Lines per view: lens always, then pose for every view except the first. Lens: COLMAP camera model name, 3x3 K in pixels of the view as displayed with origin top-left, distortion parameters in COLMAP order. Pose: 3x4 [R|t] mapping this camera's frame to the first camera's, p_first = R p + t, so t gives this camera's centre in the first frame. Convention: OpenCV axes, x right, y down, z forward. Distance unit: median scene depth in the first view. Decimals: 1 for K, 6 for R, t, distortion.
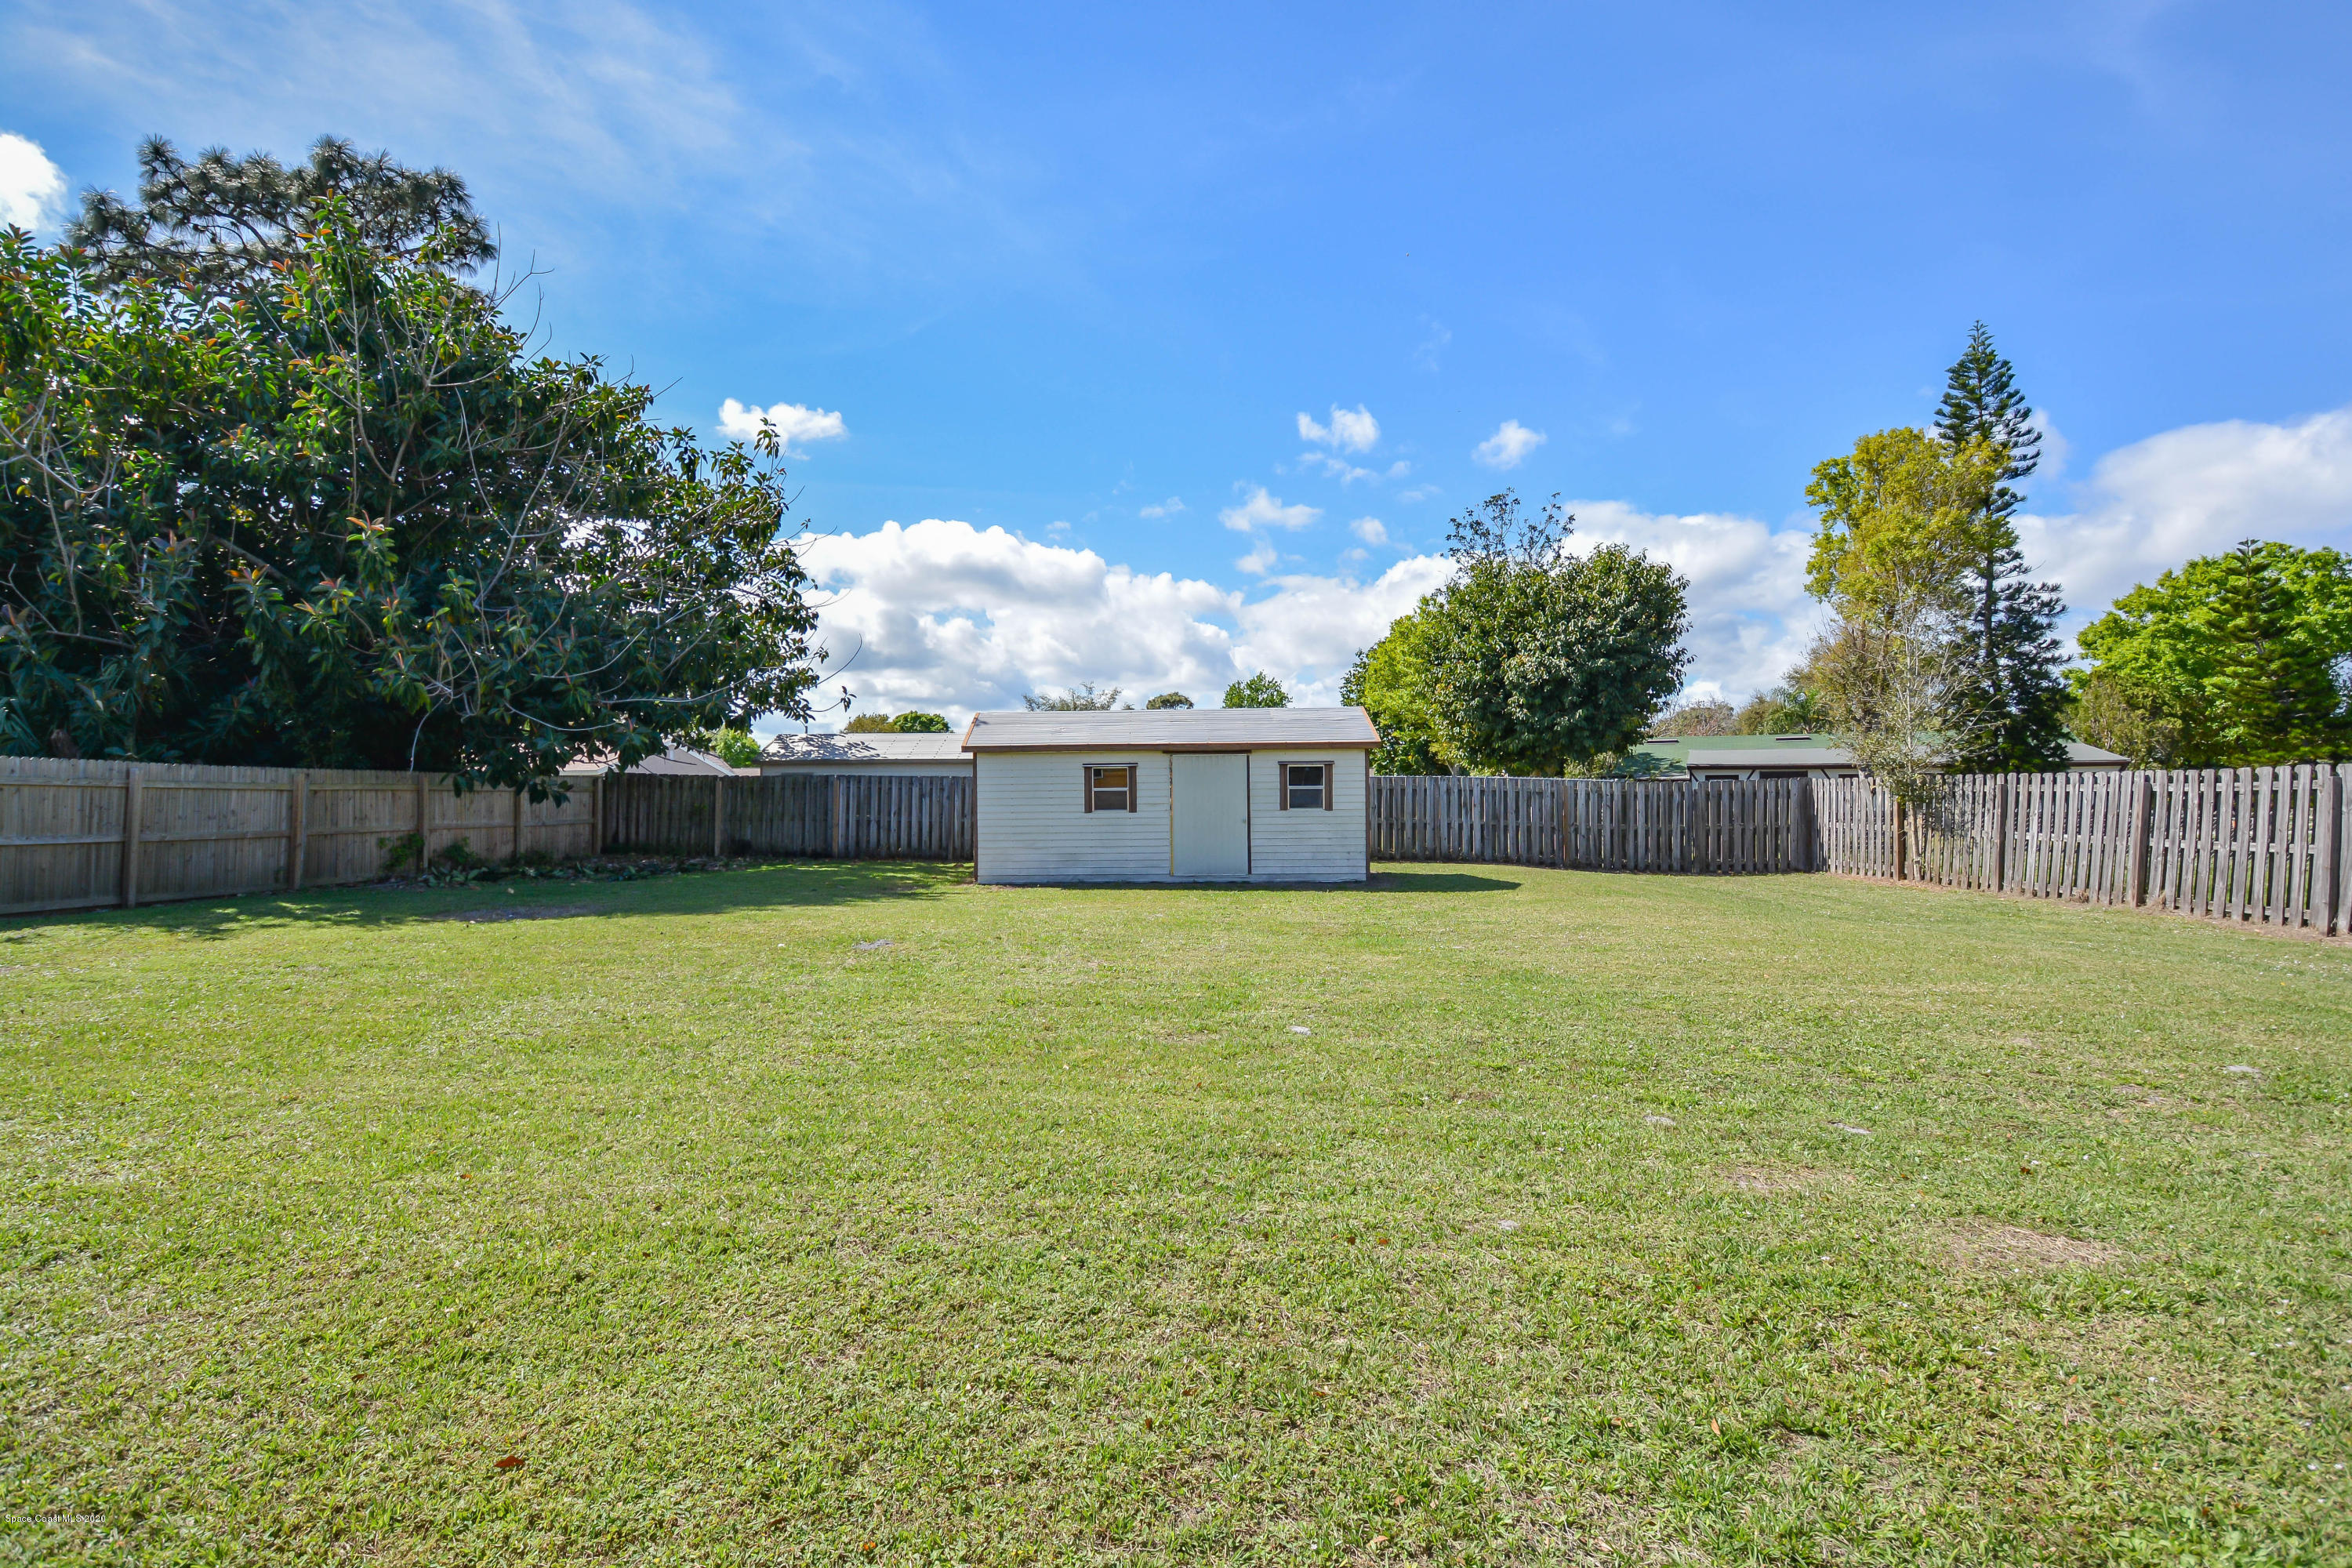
lens RADIAL K [[1105.0, 0, 1174.0], [0, 1105.0, 785.2], [0, 0, 1]] dist [-0.011692, -0.000847]
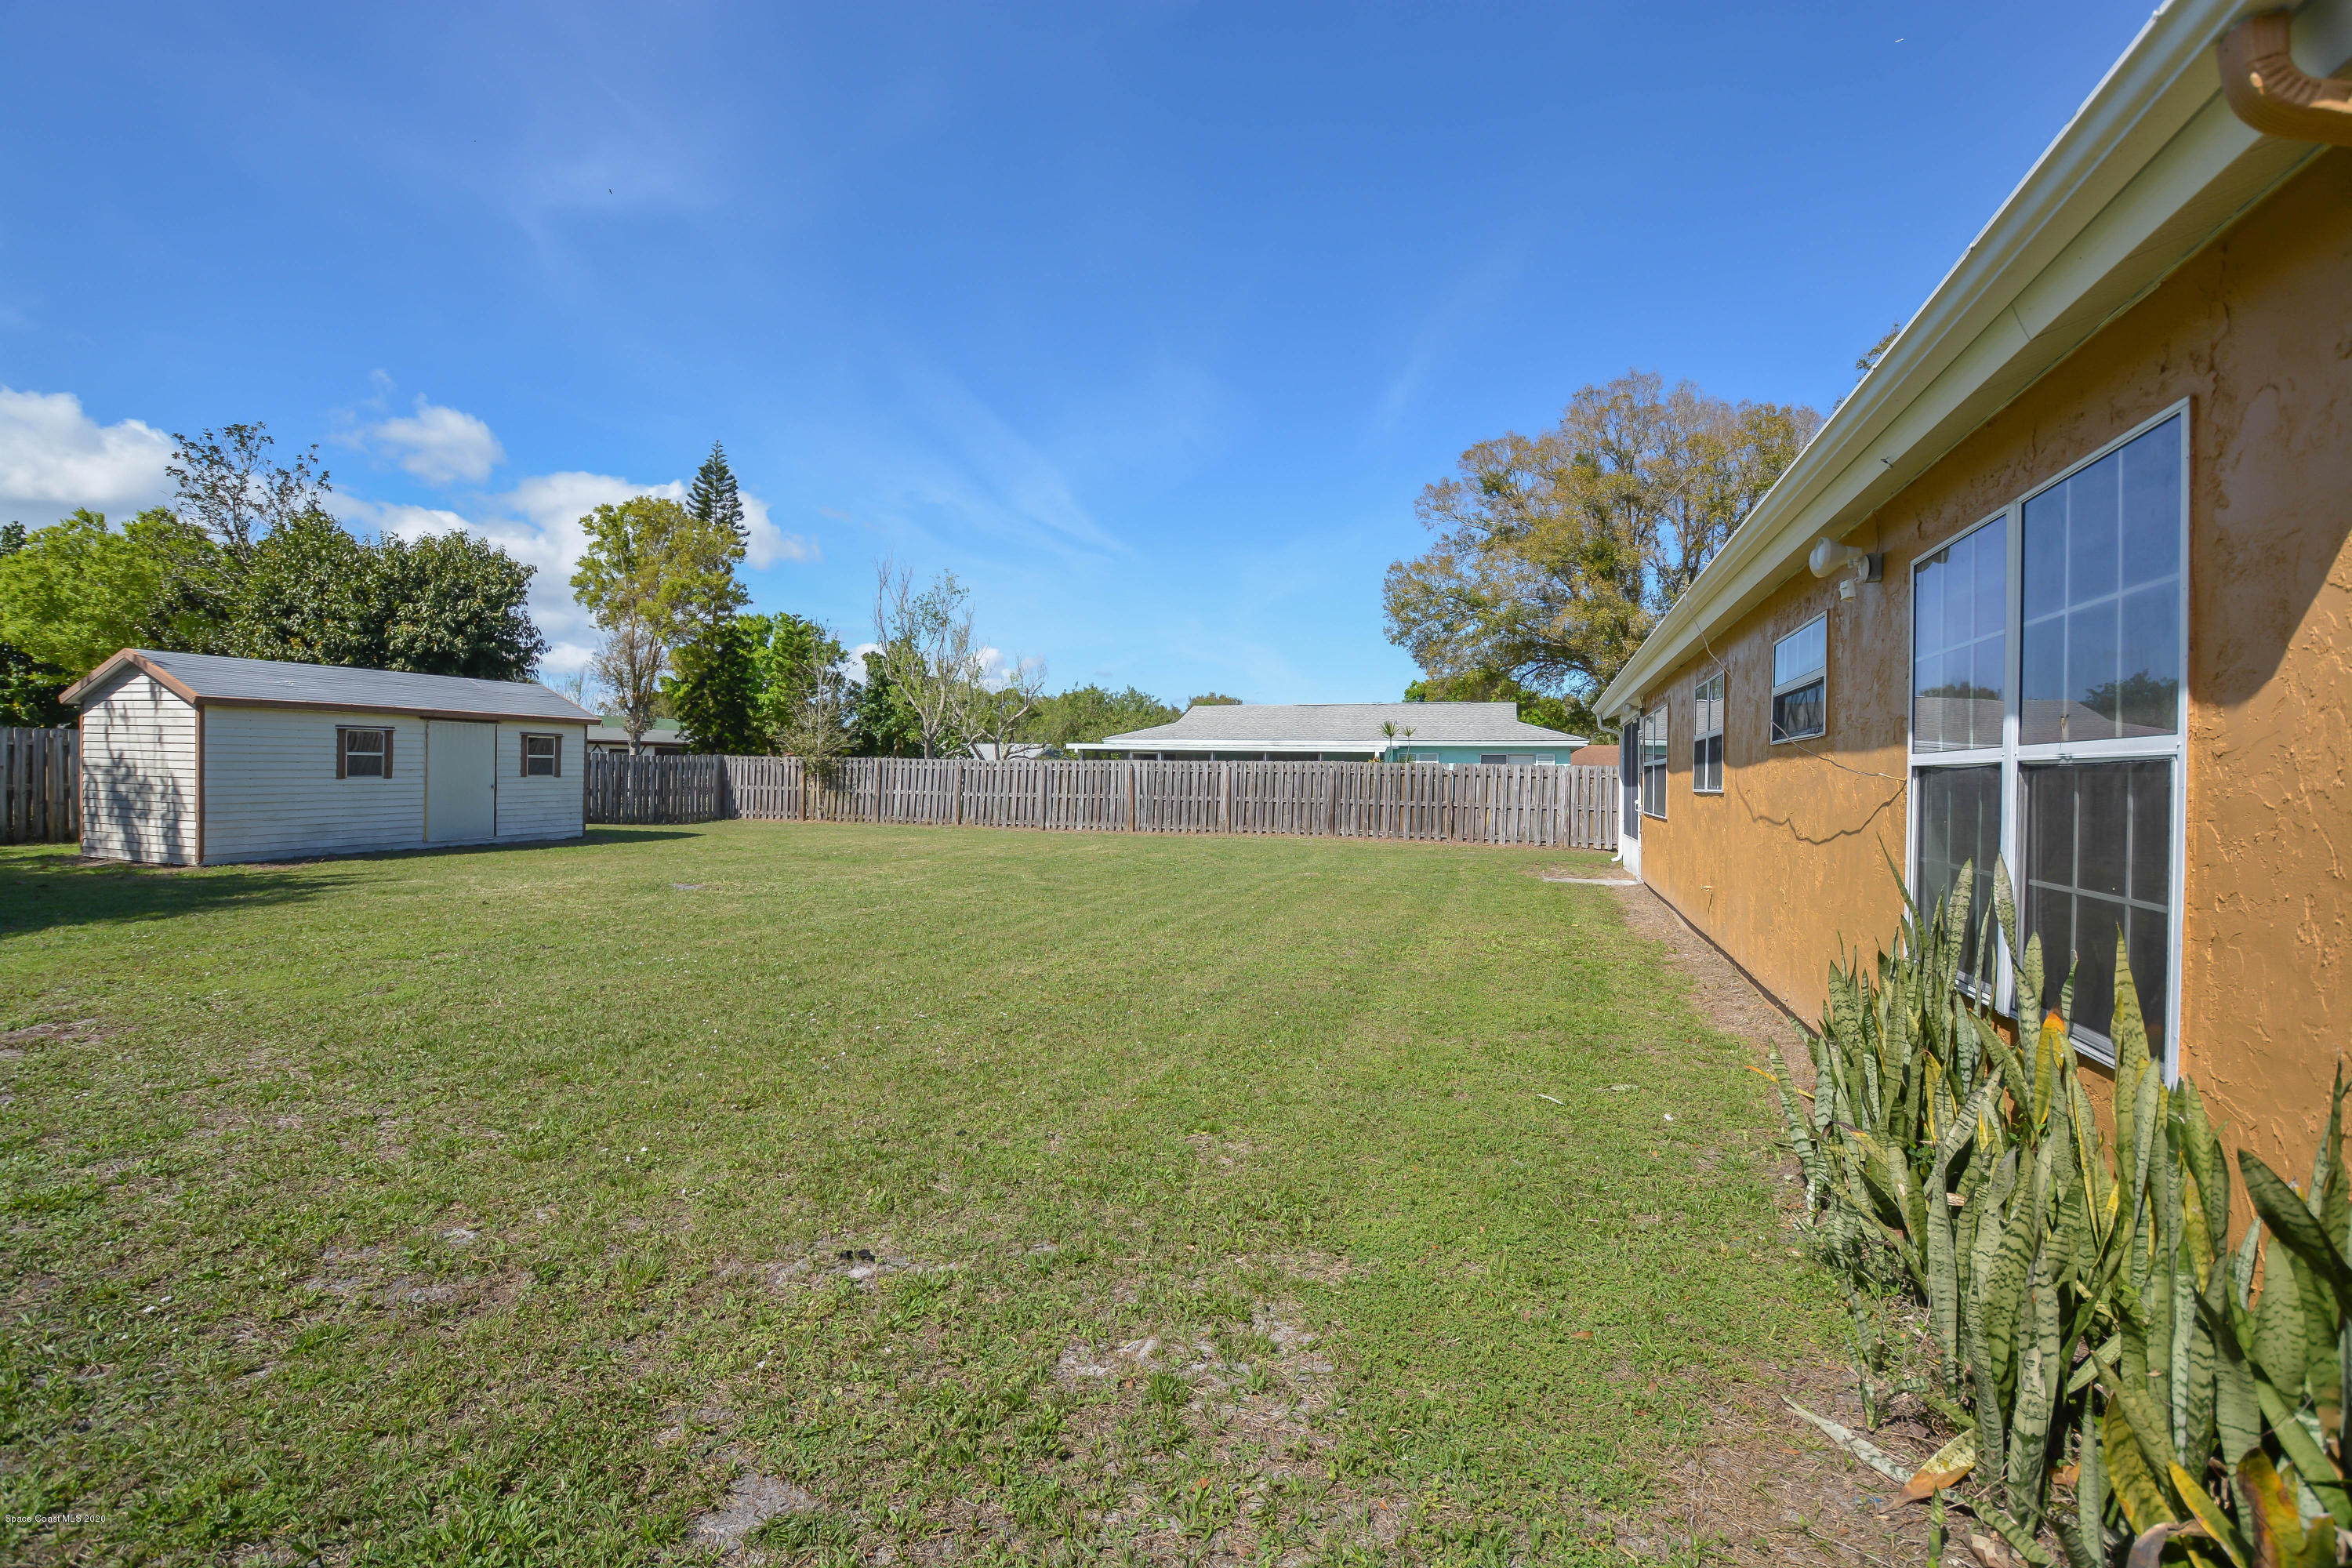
lens RADIAL K [[1105.0, 0, 1174.0], [0, 1105.0, 785.2], [0, 0, 1]] dist [-0.011692, -0.000847]
pose [[0.209664, -0.005334, 0.977759, -0.826048], [-0.023752, 0.999662, 0.010547, 0.004029], [-0.977485, -0.025435, 0.209467, 0.131575]]
